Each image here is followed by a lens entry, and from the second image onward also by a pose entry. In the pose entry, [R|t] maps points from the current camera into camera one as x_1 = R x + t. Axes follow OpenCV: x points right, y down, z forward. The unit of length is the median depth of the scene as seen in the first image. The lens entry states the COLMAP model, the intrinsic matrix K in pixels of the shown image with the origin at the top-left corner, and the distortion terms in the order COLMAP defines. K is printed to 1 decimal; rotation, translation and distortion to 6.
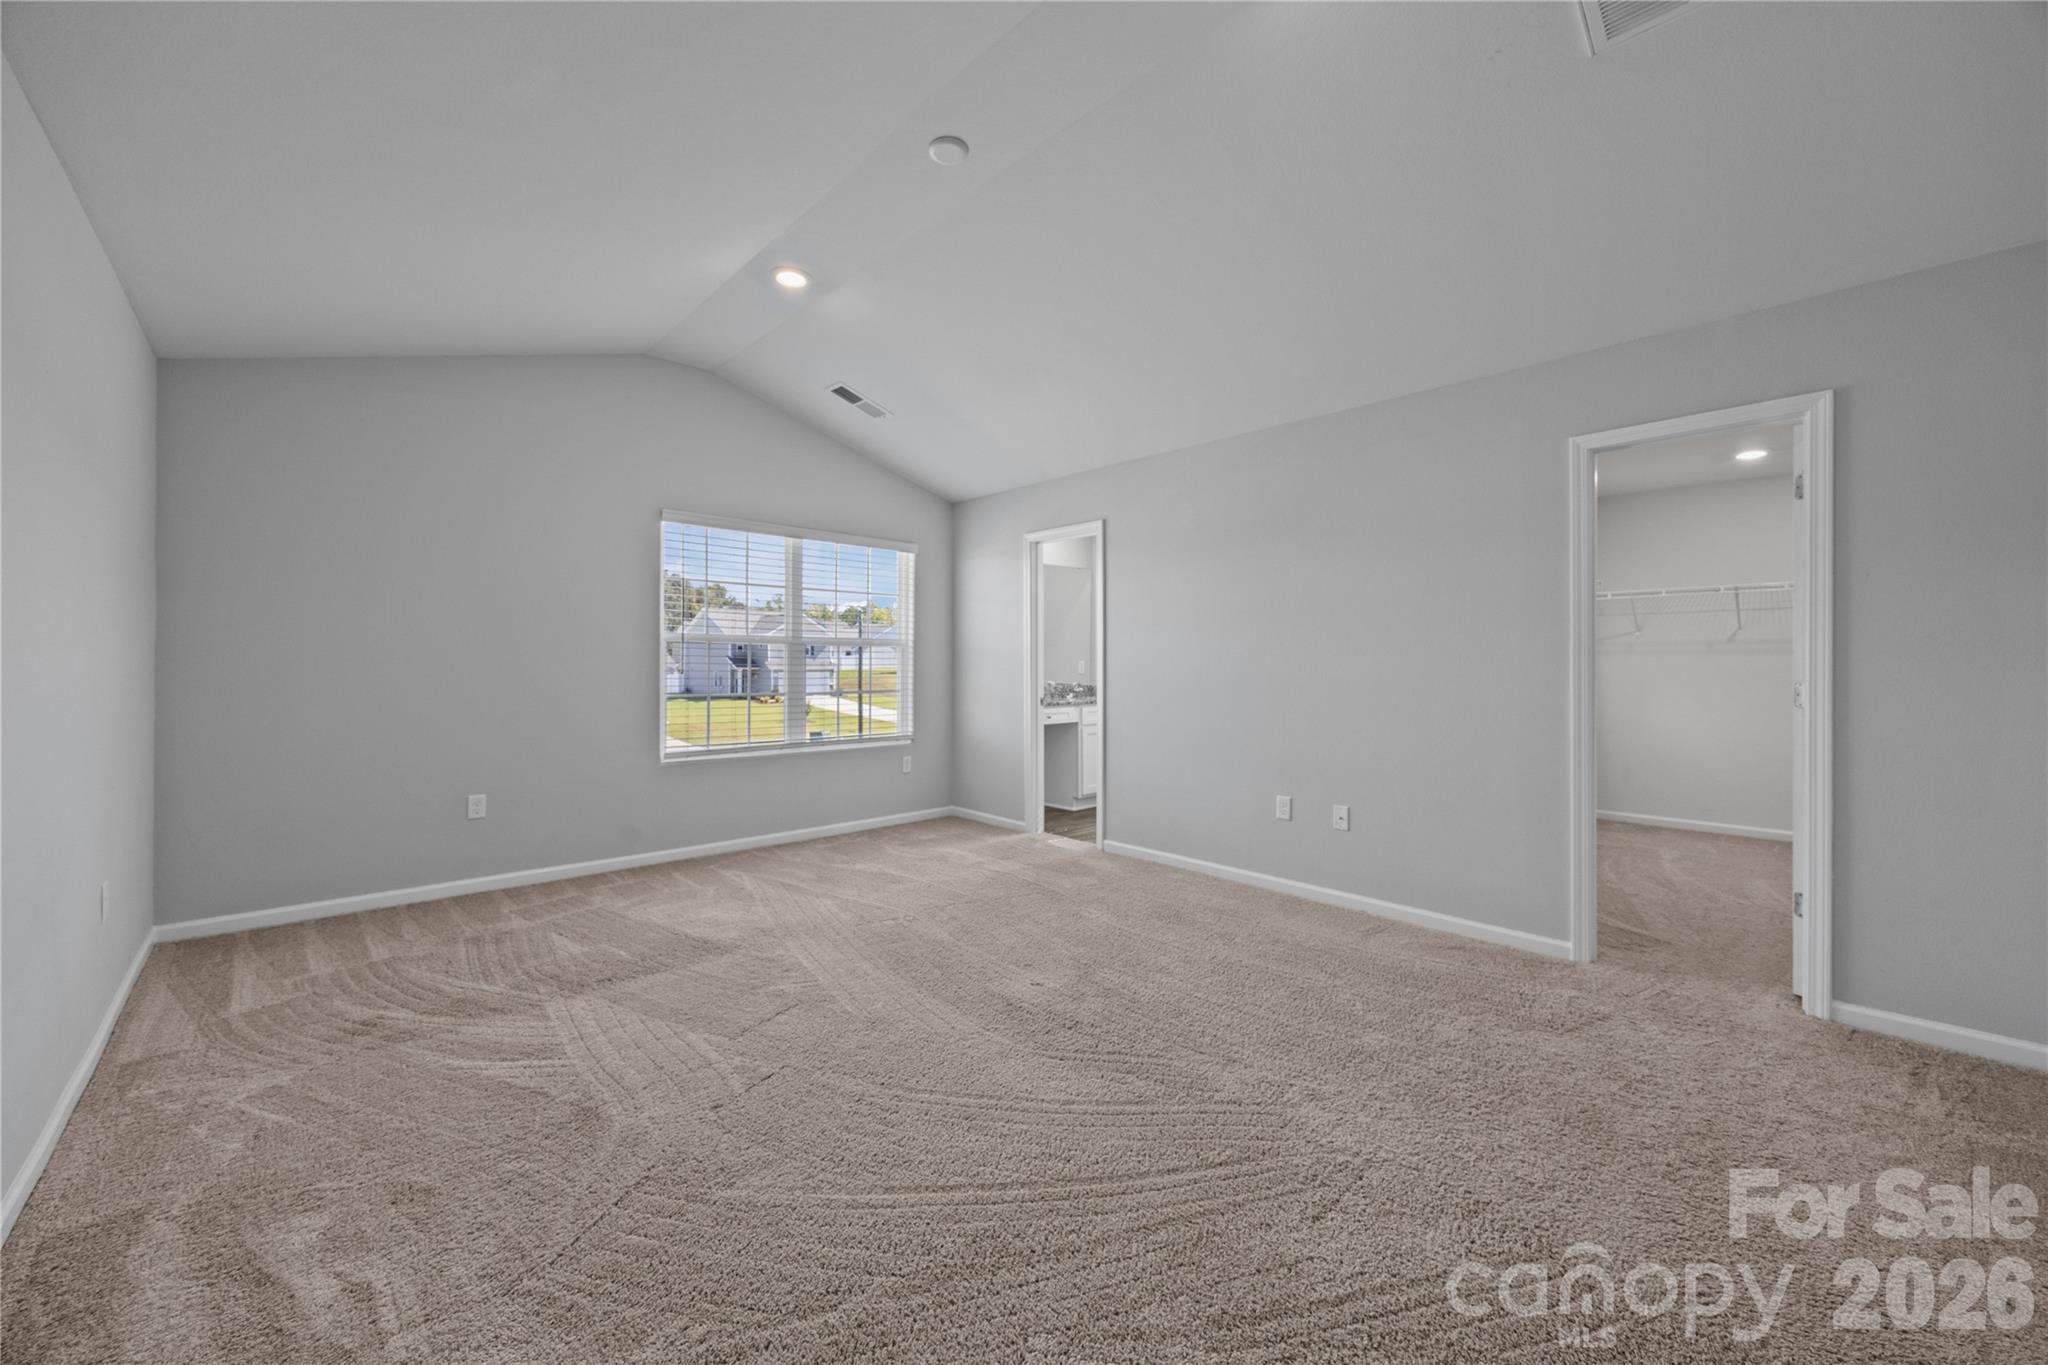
lens RADIAL K [[781.6, 0, 1028.5], [0, 781.6, 663.4], [0, 0, 1]] dist [-0.000938, 0.000604]
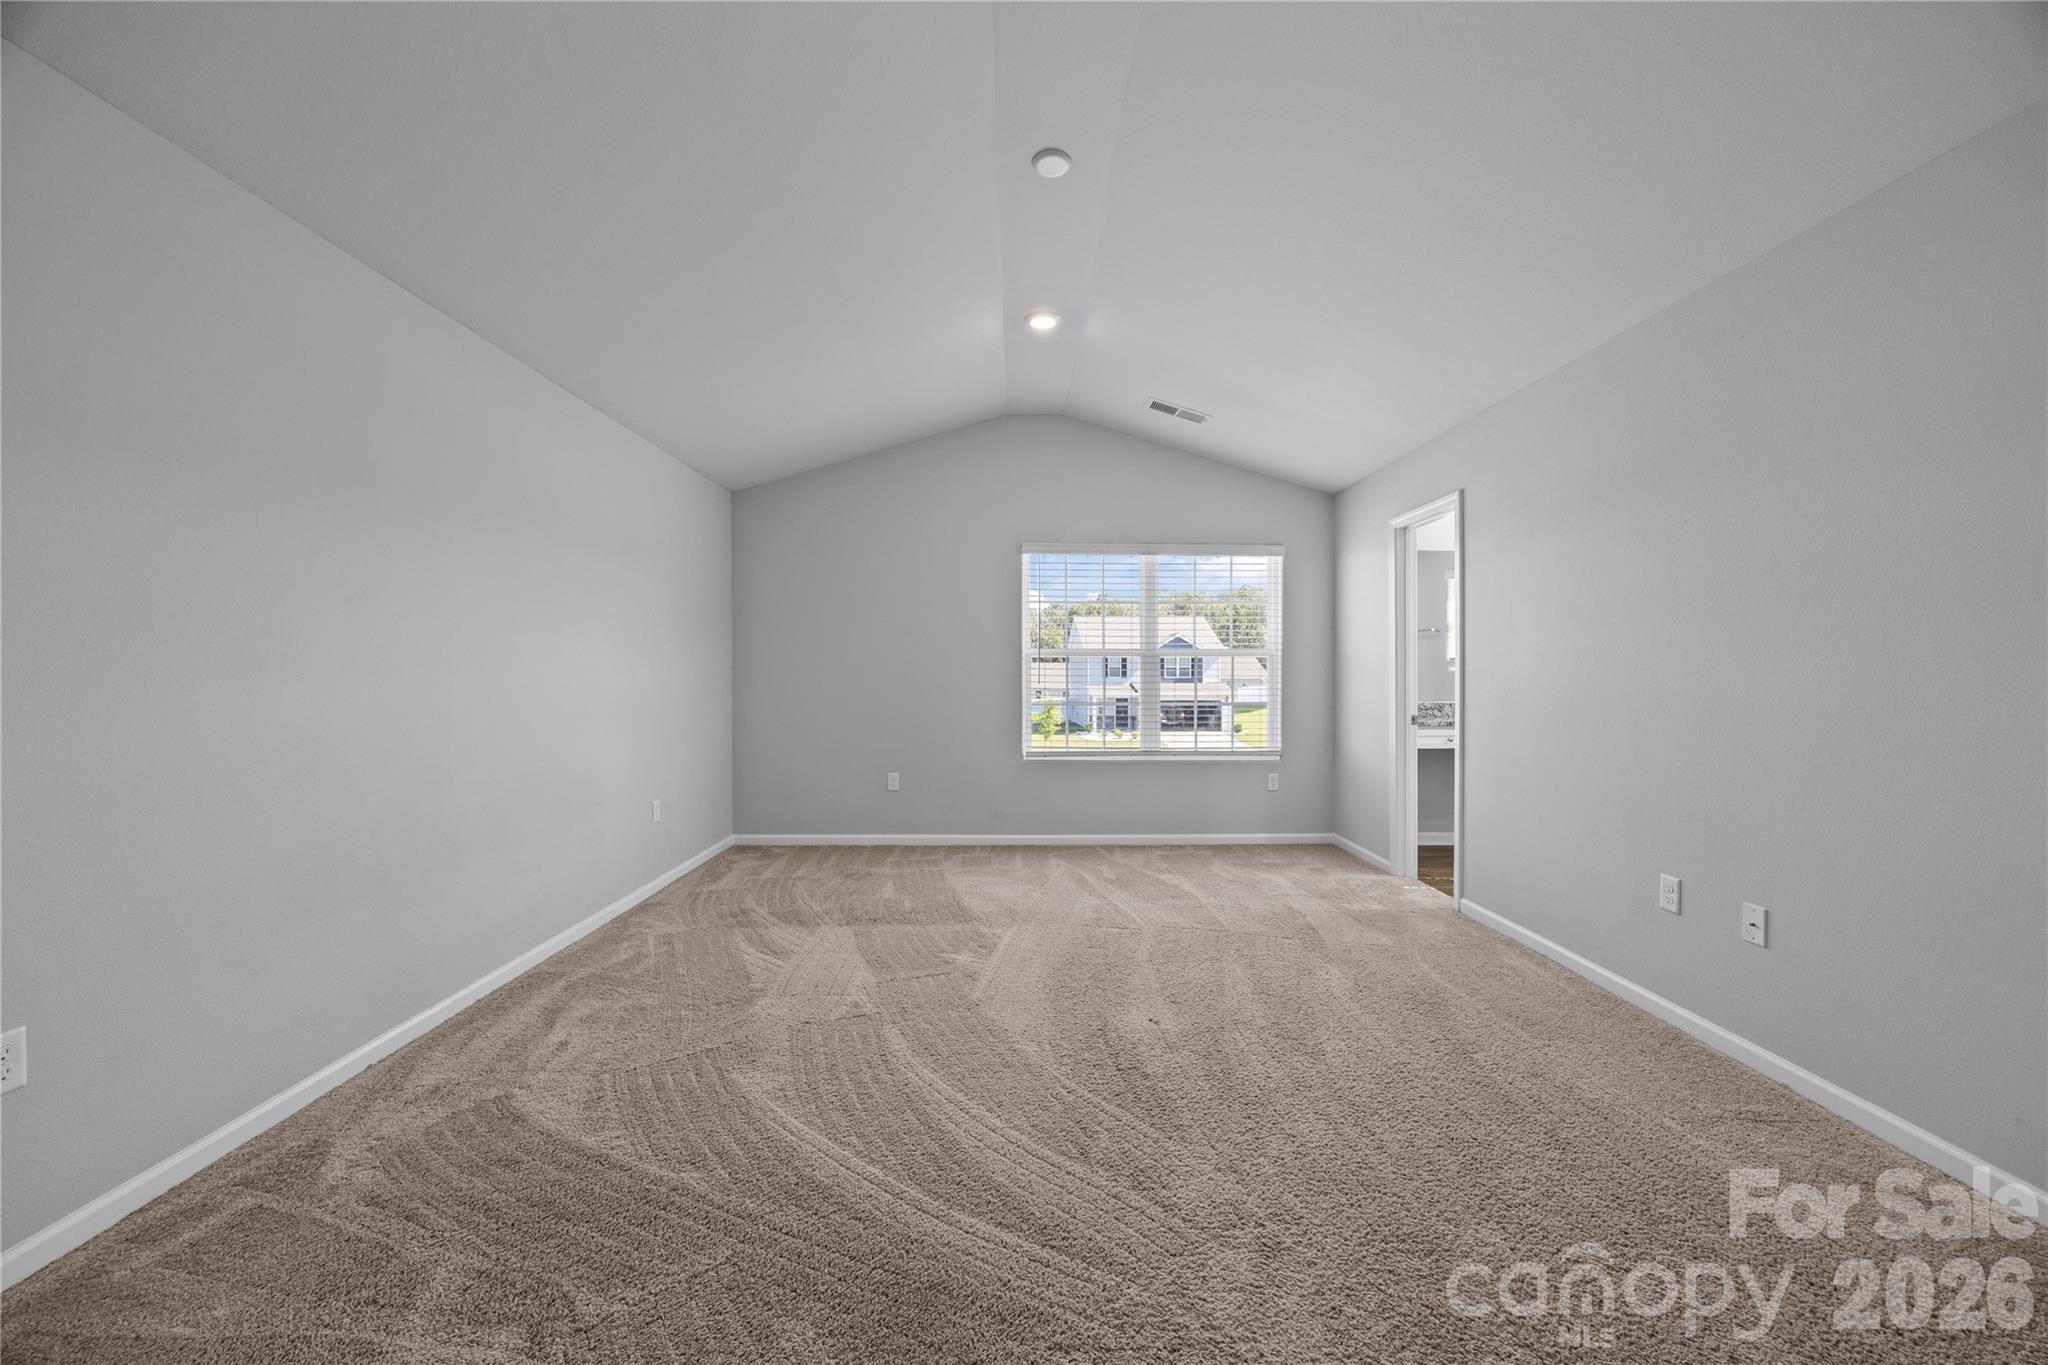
lens RADIAL K [[781.6, 0, 1022.7], [0, 781.6, 685.5], [0, 0, 1]] dist [-0.000938, 0.000604]
pose [[0.735361, 0.005159, -0.677656, 0.376199], [0.004872, 0.999905, 0.012898, -0.000015], [0.677658, -0.012786, 0.735266, 0.157571]]
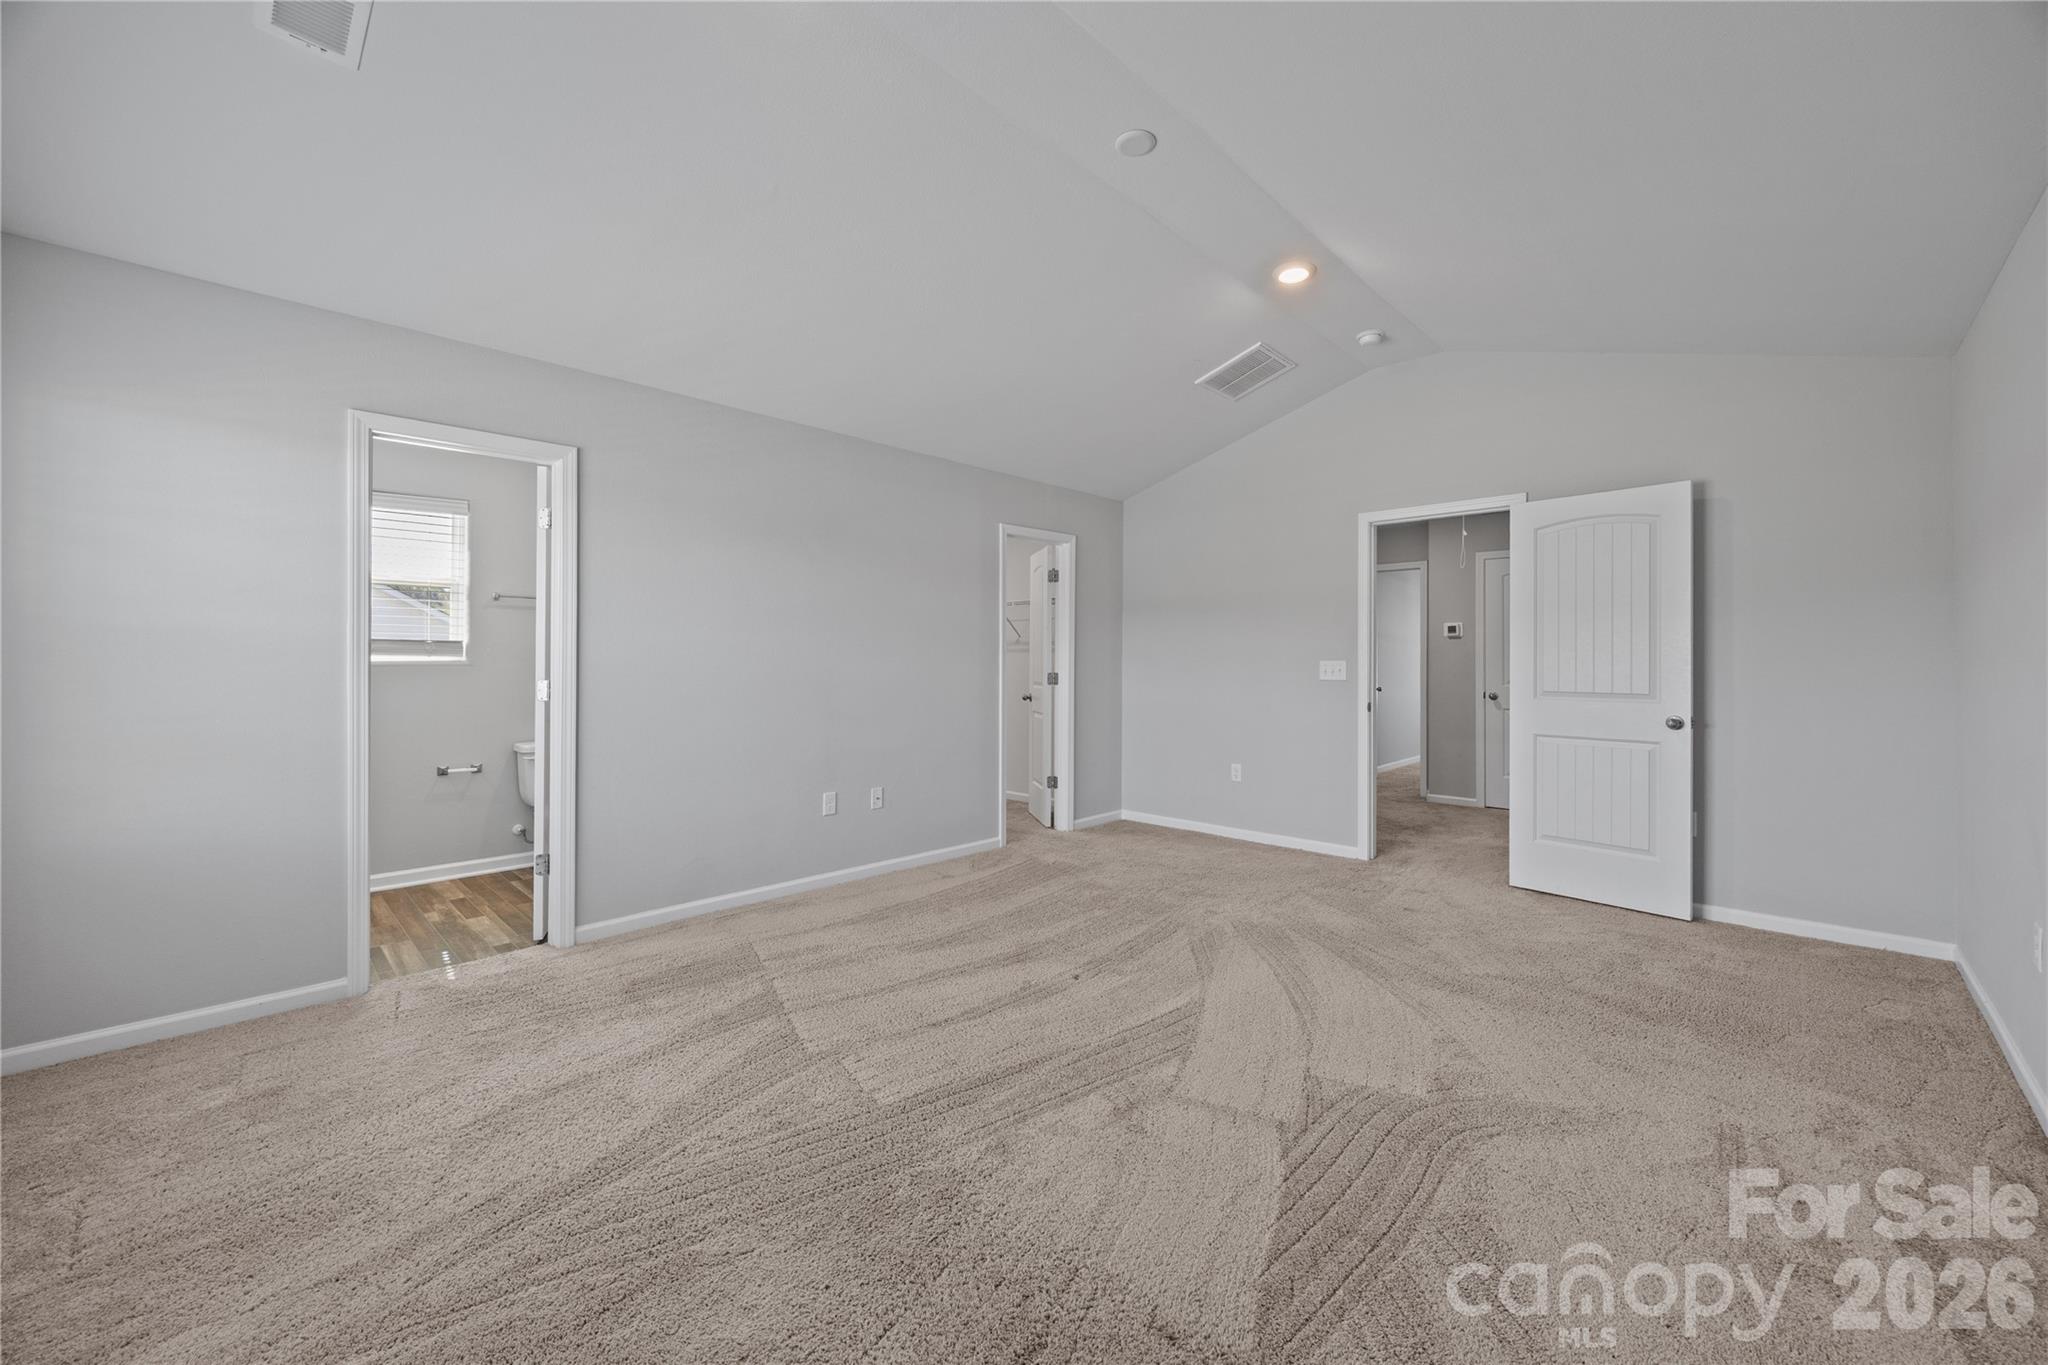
lens RADIAL K [[781.6, 0, 1024.9], [0, 781.6, 667.3], [0, 0, 1]] dist [-0.000938, 0.000604]
pose [[-0.051290, -0.001580, 0.998683, -0.731263], [0.000719, 0.999998, 0.001619, 0.002705], [-0.998684, 0.000801, -0.051288, 0.805422]]
